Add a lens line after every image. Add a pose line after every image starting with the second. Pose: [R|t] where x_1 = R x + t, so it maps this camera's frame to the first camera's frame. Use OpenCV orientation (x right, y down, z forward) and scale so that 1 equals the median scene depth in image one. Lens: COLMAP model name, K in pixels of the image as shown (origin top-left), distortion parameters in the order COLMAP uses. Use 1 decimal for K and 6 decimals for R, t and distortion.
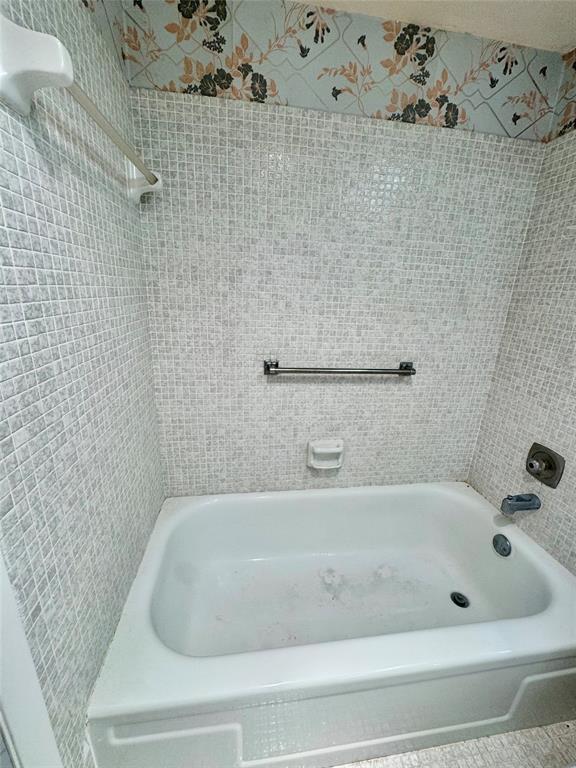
lens RADIAL K [[305.5, 0, 294.0], [0, 305.5, 403.9], [0, 0, 1]] dist [-0.001433, 0.000239]
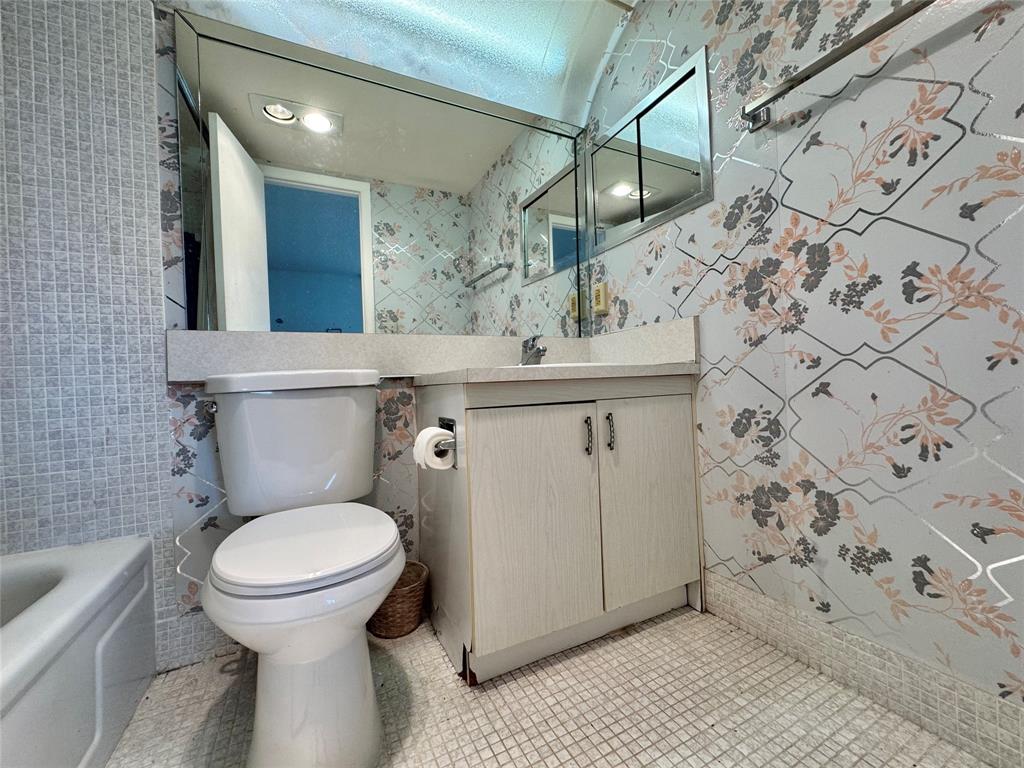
lens RADIAL K [[407.3, 0, 508.2], [0, 407.3, 376.1], [0, 0, 1]] dist [-0.001433, 0.000239]
pose [[0.313966, -0.038283, -0.948662, 1.197486], [-0.142001, 0.986055, -0.086788, -1.076269], [0.938755, 0.161959, 0.304151, 0.001815]]
